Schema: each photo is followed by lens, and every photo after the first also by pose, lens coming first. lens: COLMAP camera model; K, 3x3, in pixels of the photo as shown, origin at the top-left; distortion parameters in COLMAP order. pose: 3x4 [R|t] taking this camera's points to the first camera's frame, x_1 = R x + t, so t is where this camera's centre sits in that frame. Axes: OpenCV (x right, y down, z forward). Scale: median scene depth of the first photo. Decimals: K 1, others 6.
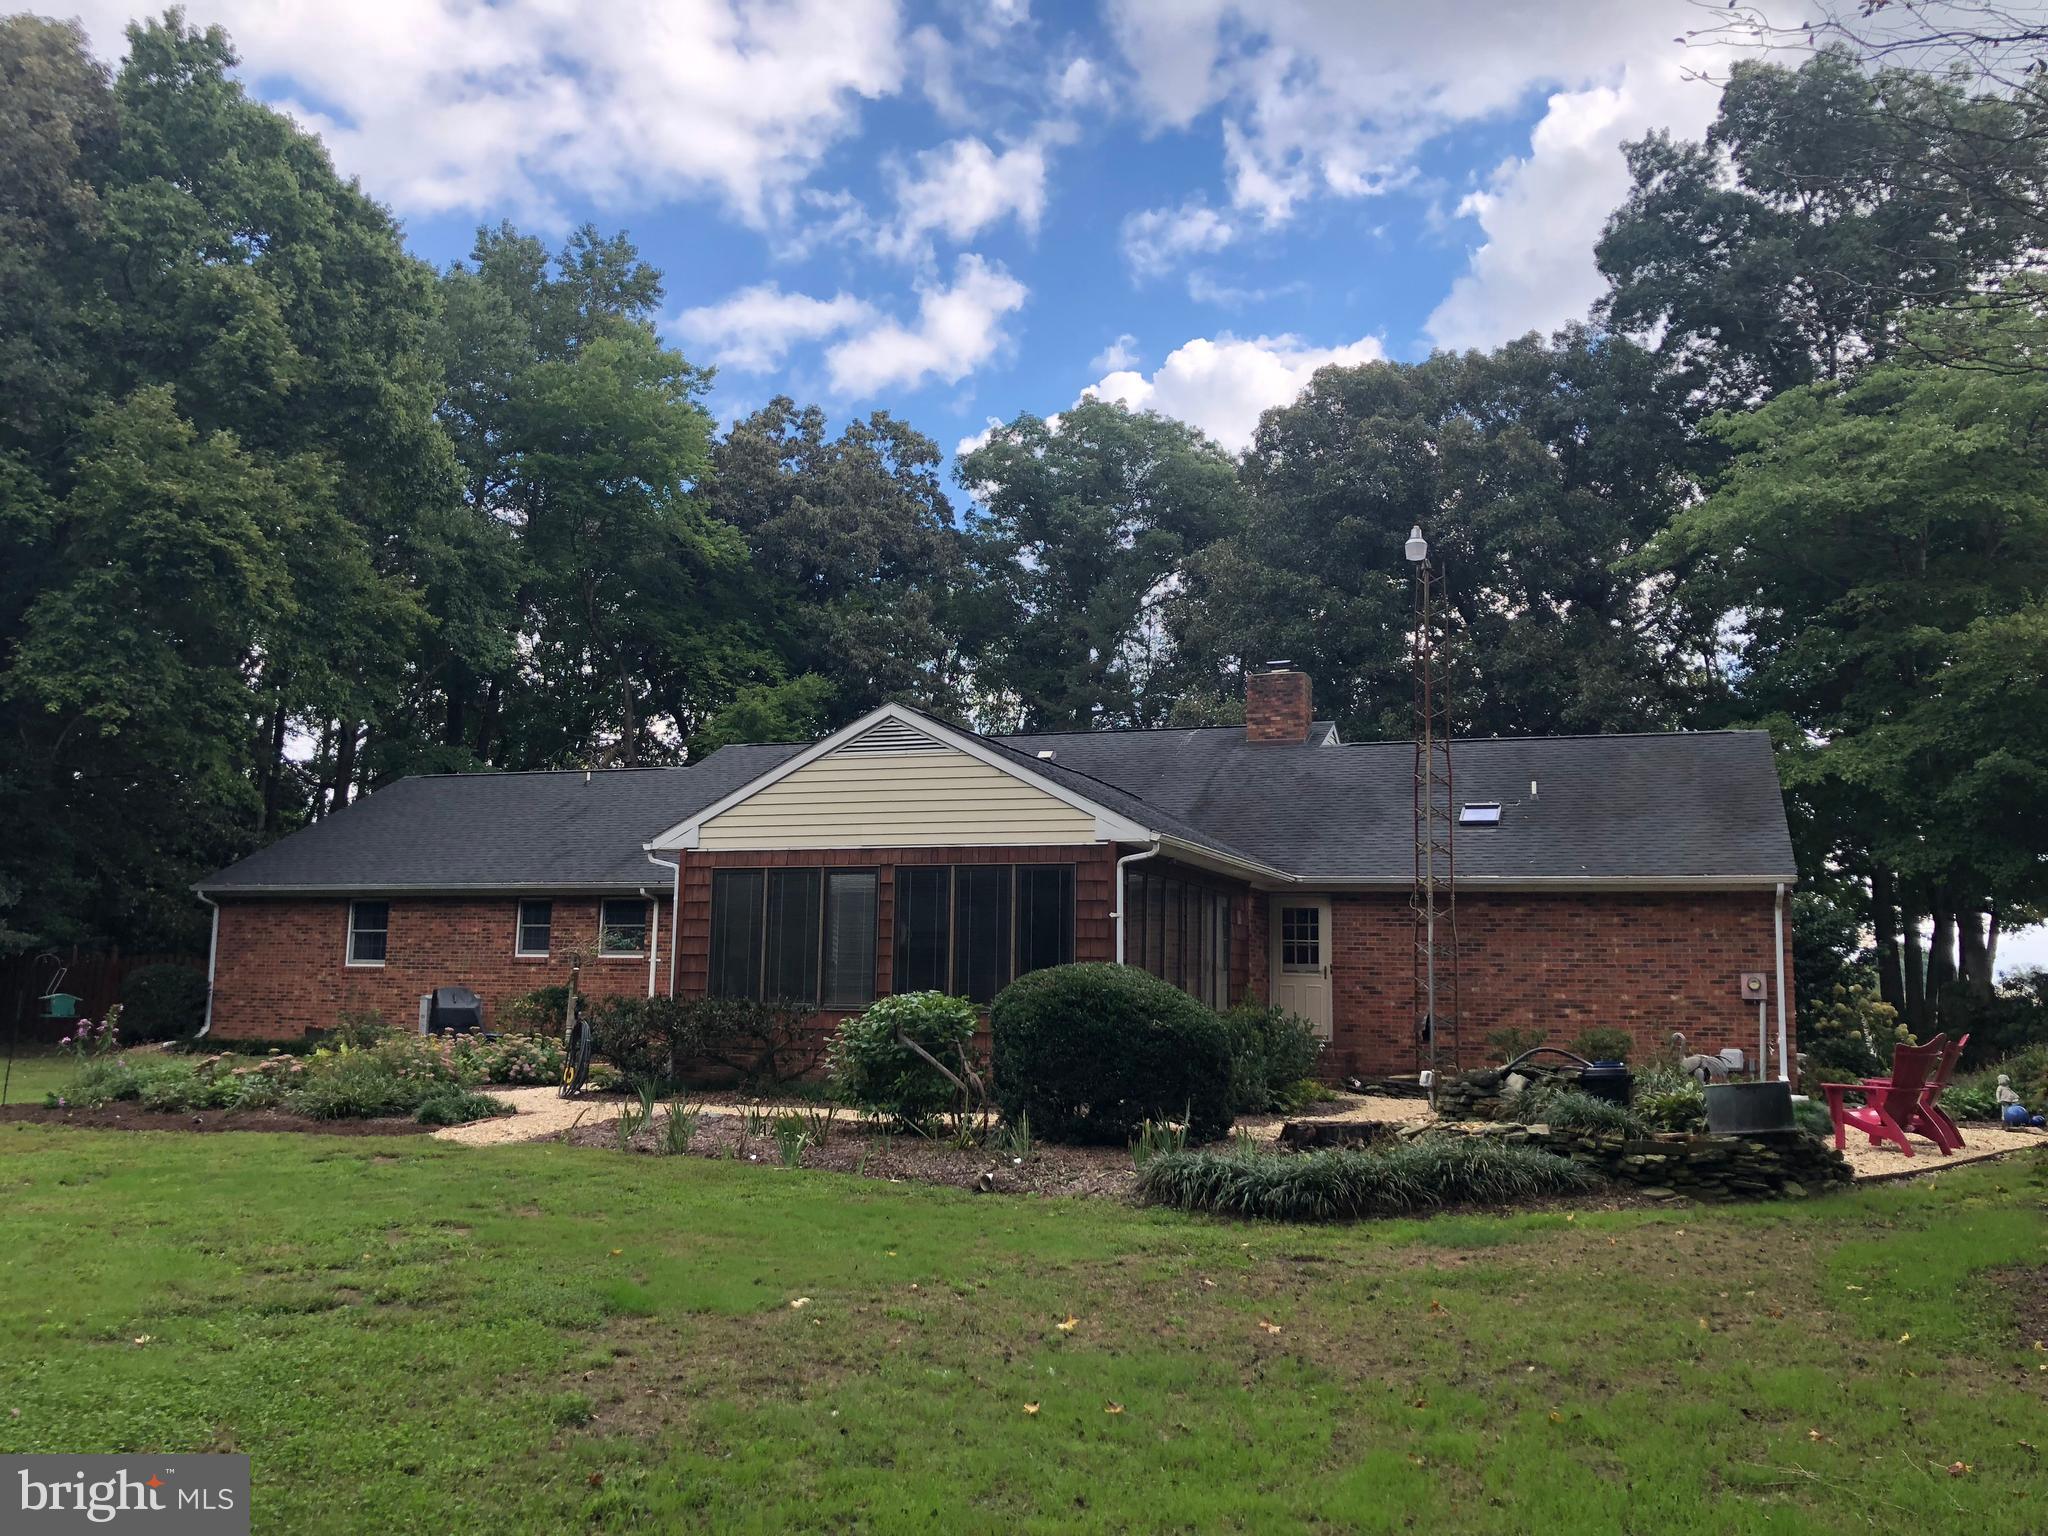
lens RADIAL K [[1678.8, 0, 1023.5], [0, 1678.8, 779.7], [0, 0, 1]] dist [0.004559, -0.013249]
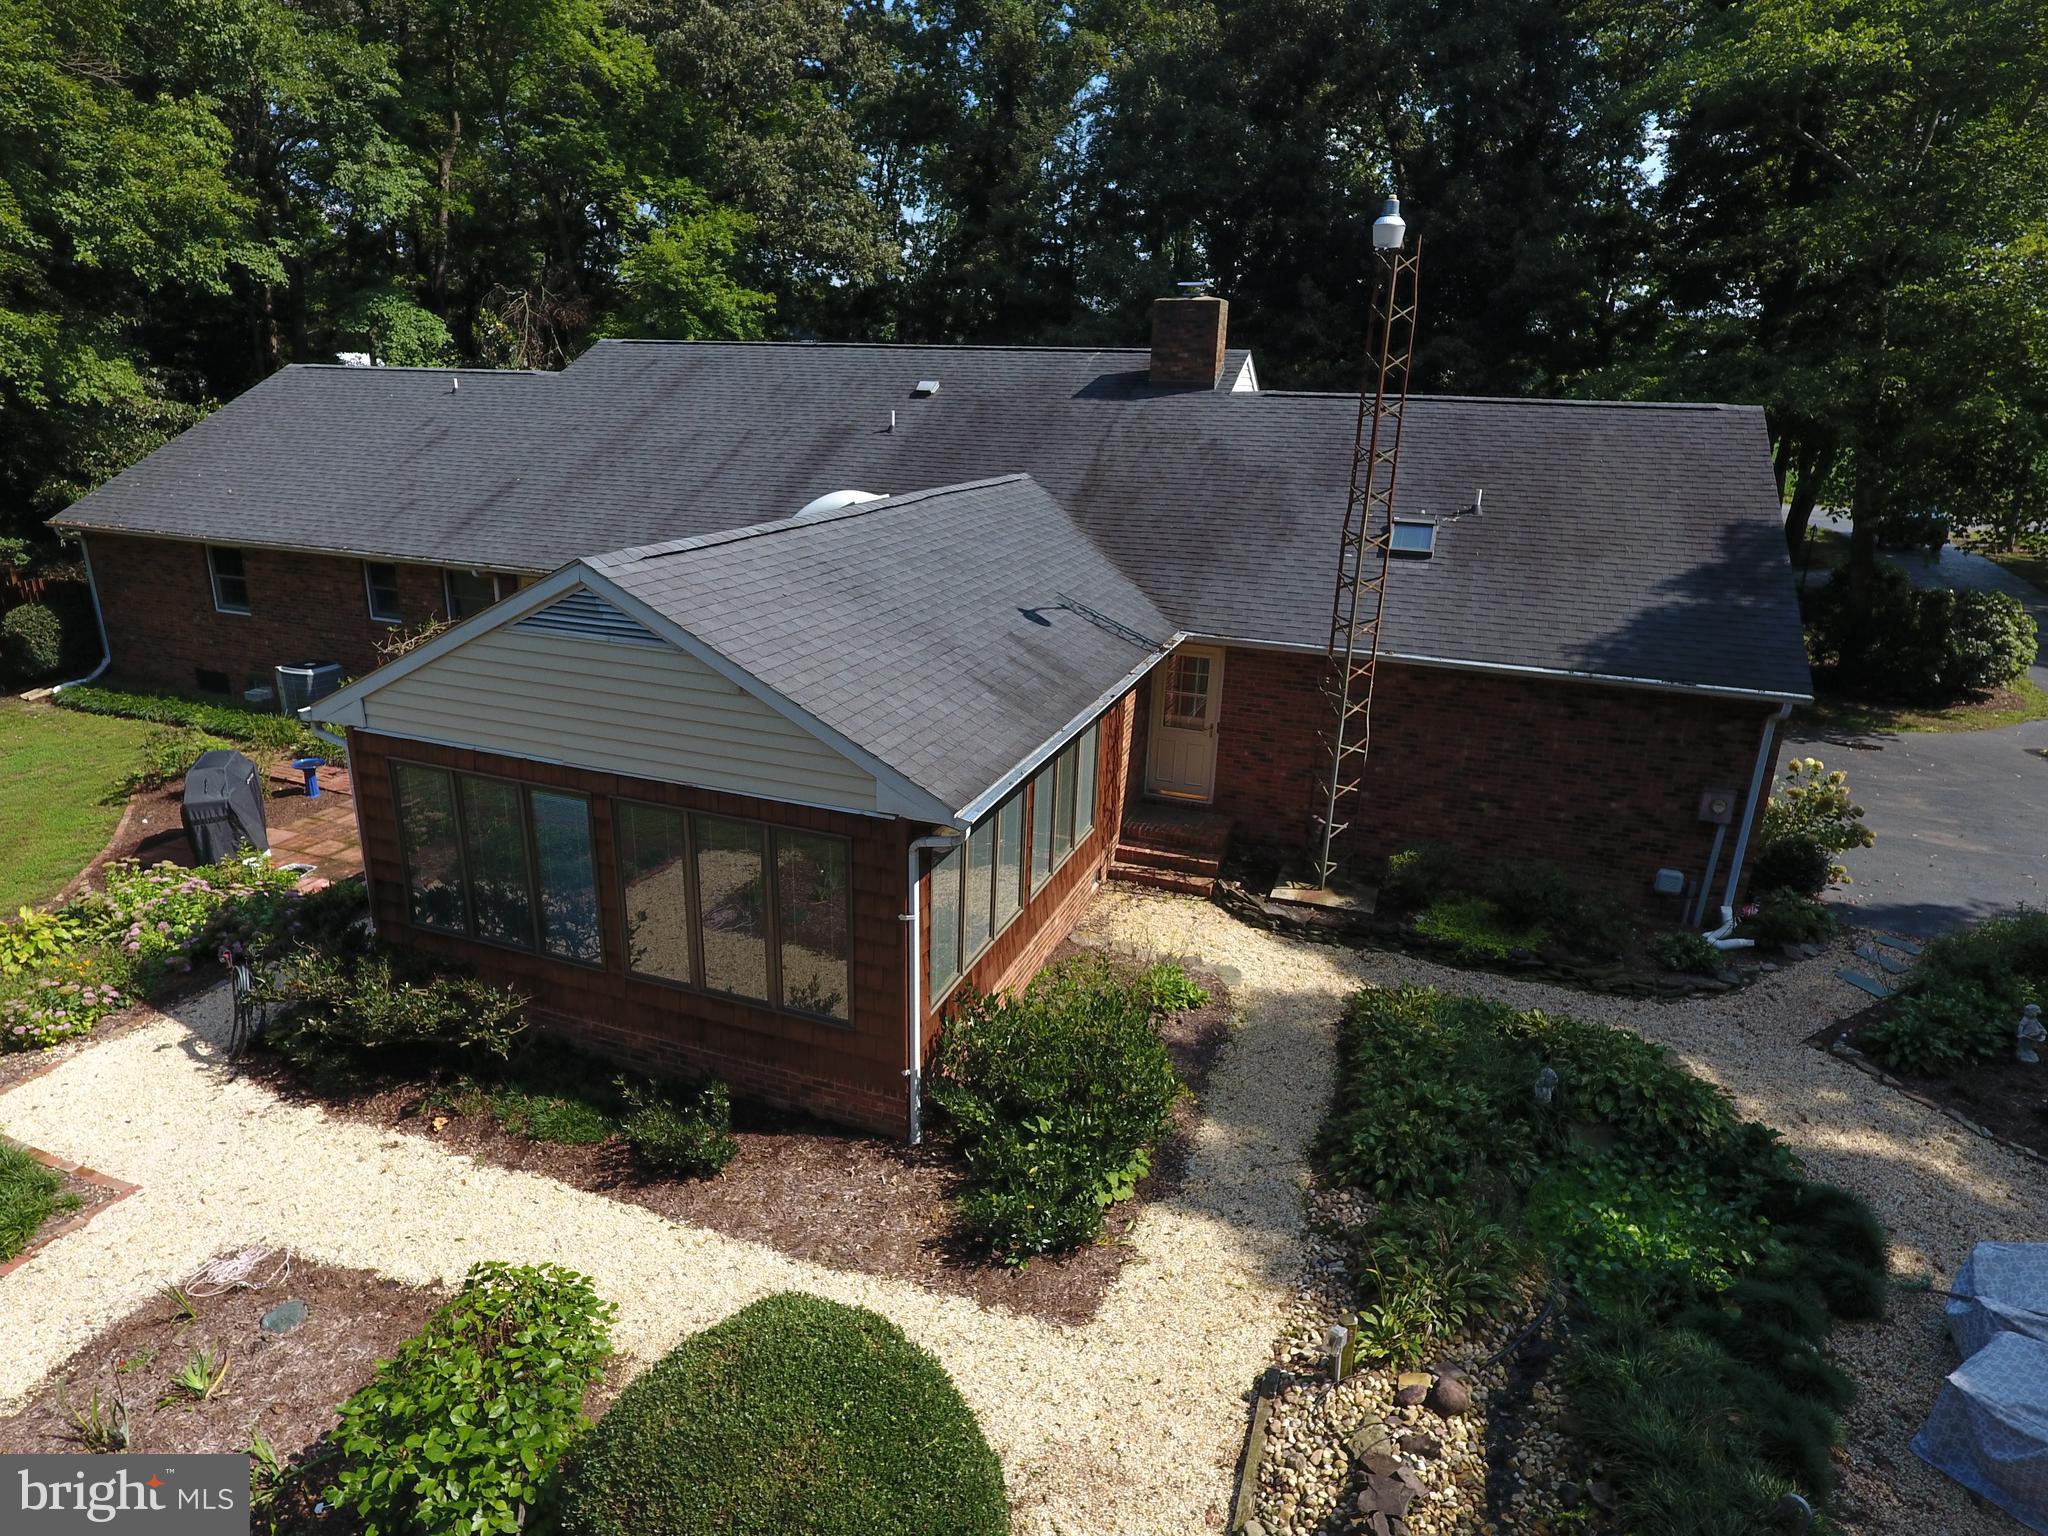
lens RADIAL K [[1187.4, 0, 1001.6], [0, 1187.4, 761.1], [0, 0, 1]] dist [-0.001621, -0.001542]
pose [[0.999992, -0.000615, 0.003845, 0.067465], [-0.001094, 0.903315, 0.428976, -0.138658], [-0.003737, -0.428977, 0.903307, 0.429994]]
